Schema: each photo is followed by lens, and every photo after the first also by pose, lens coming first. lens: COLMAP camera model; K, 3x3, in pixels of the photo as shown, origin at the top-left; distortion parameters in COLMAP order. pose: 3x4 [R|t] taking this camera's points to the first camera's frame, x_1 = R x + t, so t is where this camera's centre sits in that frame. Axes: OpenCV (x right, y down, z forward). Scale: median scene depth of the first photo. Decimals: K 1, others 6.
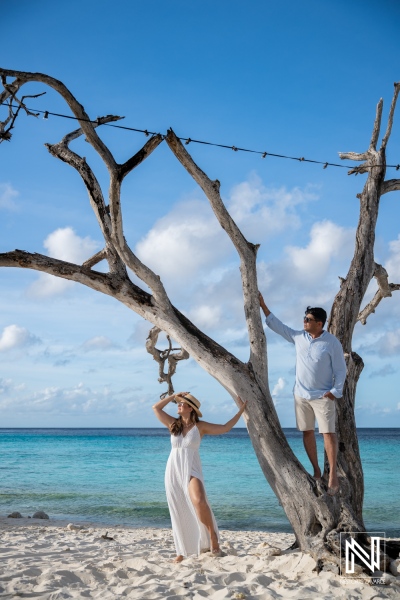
lens RADIAL K [[639.4, 0, 200.0], [0, 639.4, 300.0], [0, 0, 1]] dist [0.008879, -0.013270]
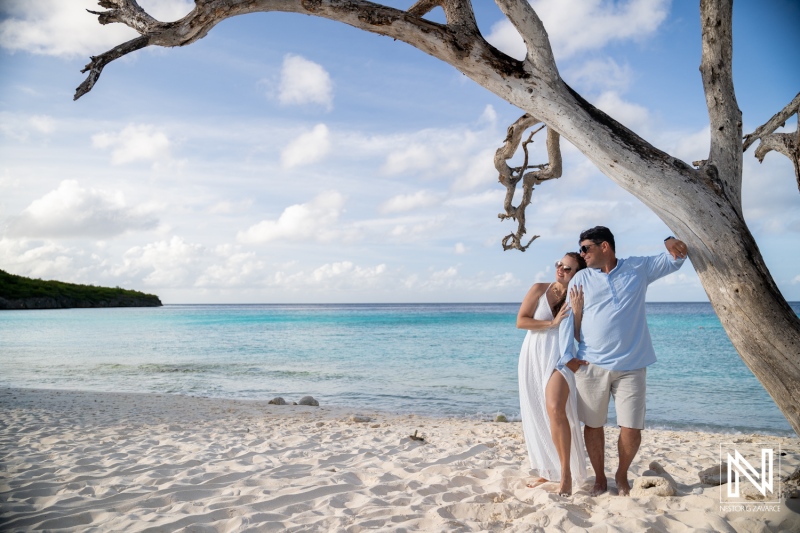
lens RADIAL K [[676.4, 0, 400.0], [0, 676.4, 266.5], [0, 0, 1]] dist [-0.011222, -0.007122]
pose [[0.998091, -0.008500, -0.061171, -0.152984], [0.017120, 0.989747, 0.141805, 0.090867], [0.059339, -0.142582, 0.988003, 0.353640]]
